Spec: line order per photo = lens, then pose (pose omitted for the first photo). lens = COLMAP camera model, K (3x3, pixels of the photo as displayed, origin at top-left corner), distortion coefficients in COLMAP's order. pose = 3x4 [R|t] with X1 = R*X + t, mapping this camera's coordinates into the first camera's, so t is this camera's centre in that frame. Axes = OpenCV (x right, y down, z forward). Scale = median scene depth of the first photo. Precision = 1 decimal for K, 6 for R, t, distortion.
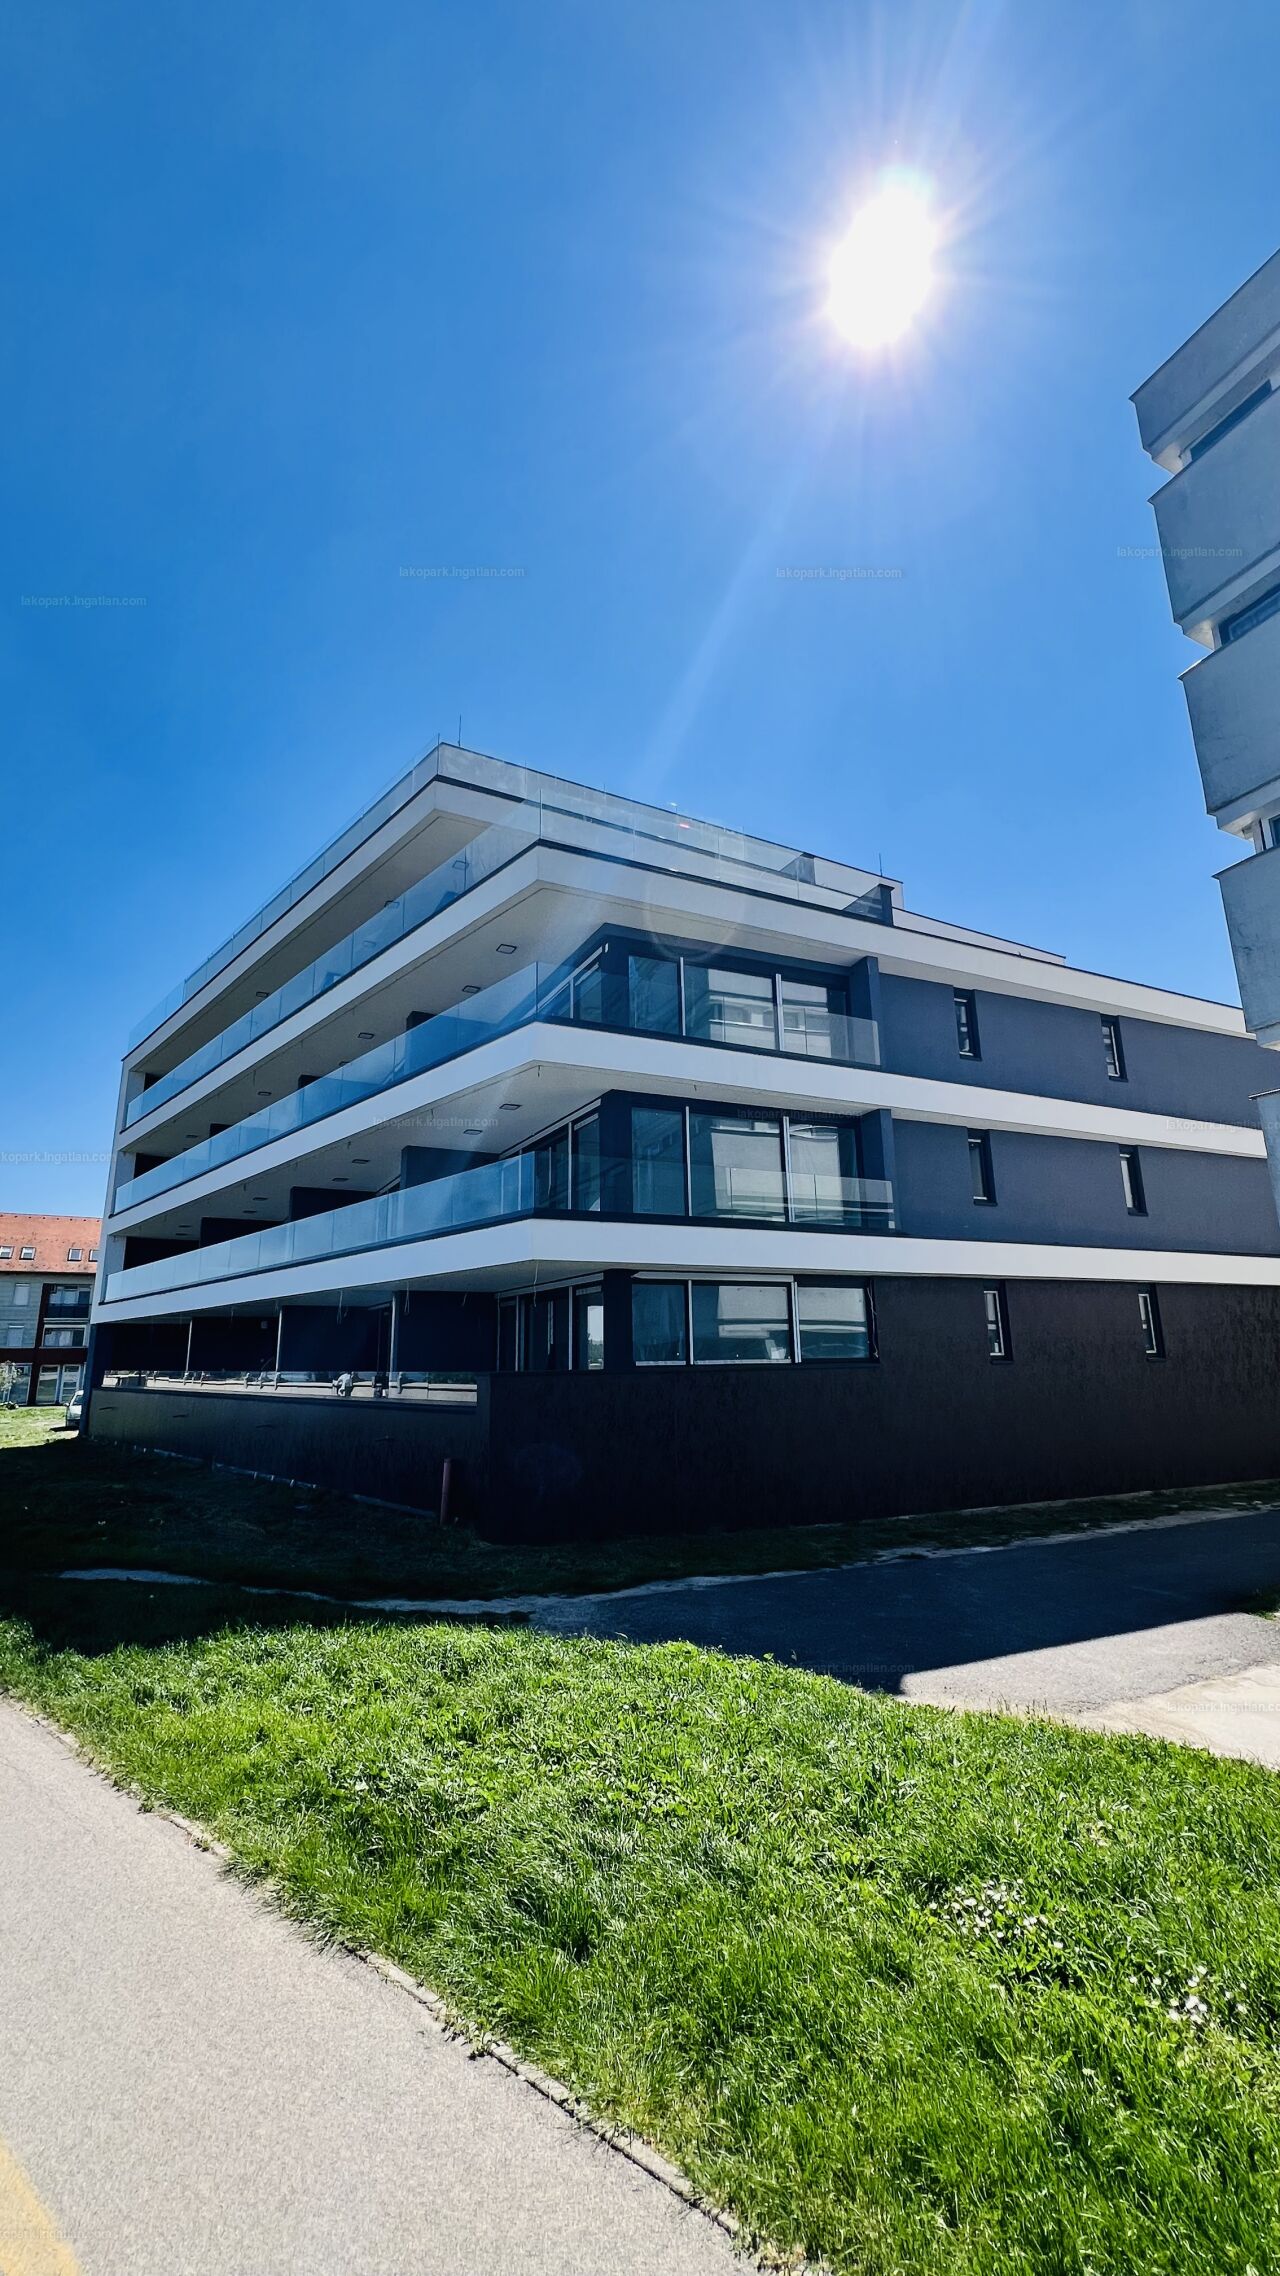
lens RADIAL K [[927.5, 0, 670.7], [0, 927.5, 1139.8], [0, 0, 1]] dist [-0.008702, 0.000524]
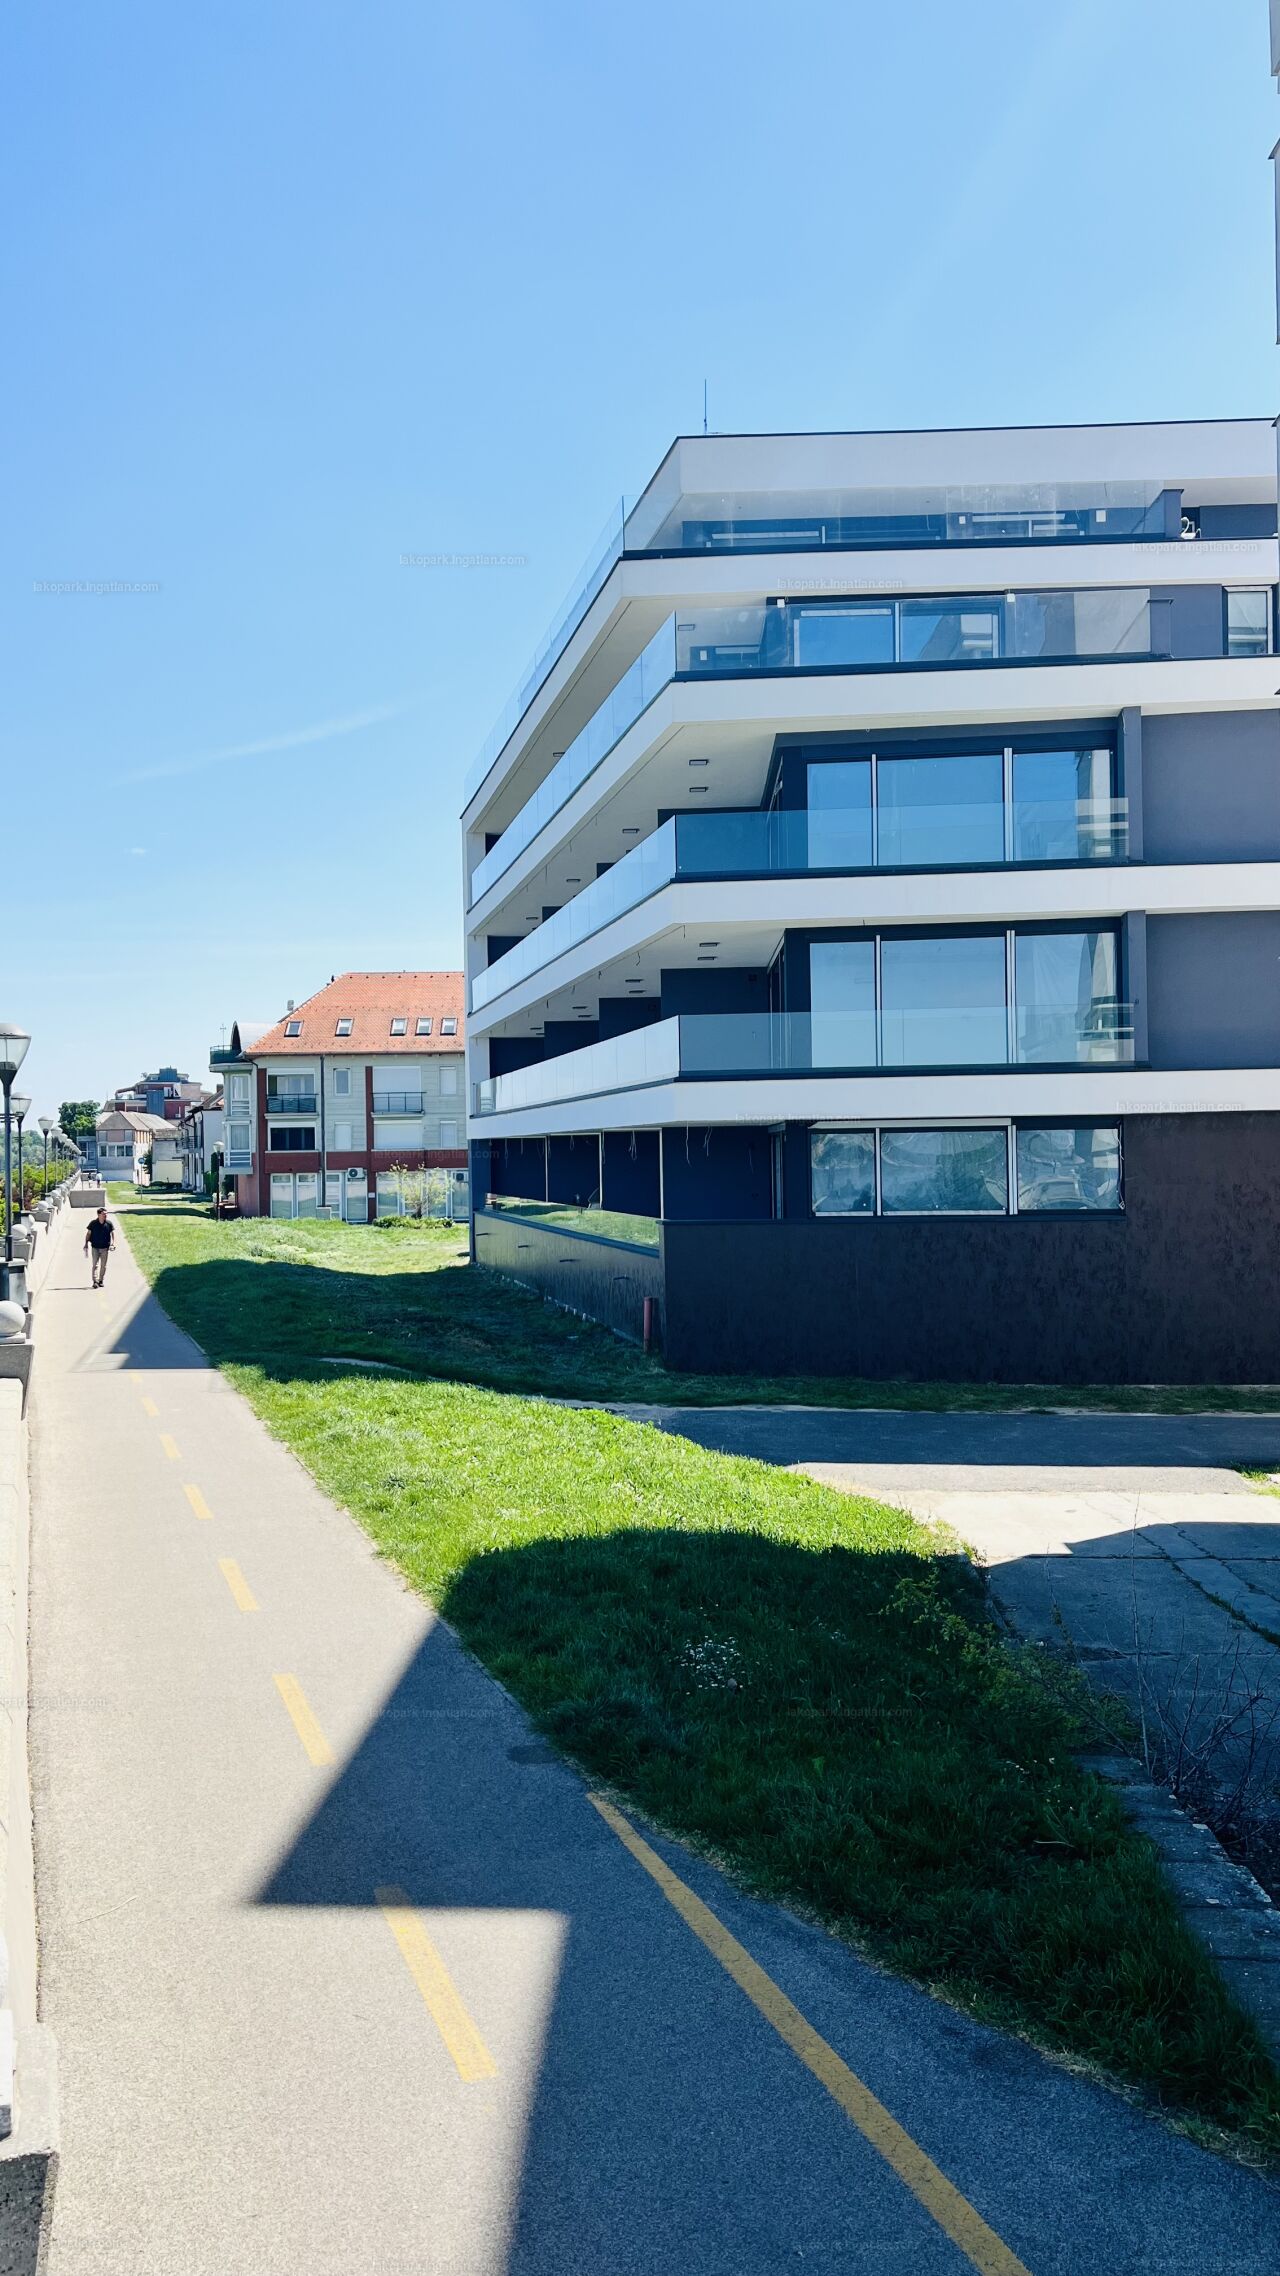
lens RADIAL K [[1727.3, 0, 653.5], [0, 1727.3, 1145.9], [0, 0, 1]] dist [0.109986, -0.199899]
pose [[0.866791, 0.000144, -0.498672, 0.582690], [0.115687, 0.972660, 0.201368, -0.175676], [0.485067, -0.232233, 0.843076, -0.493166]]
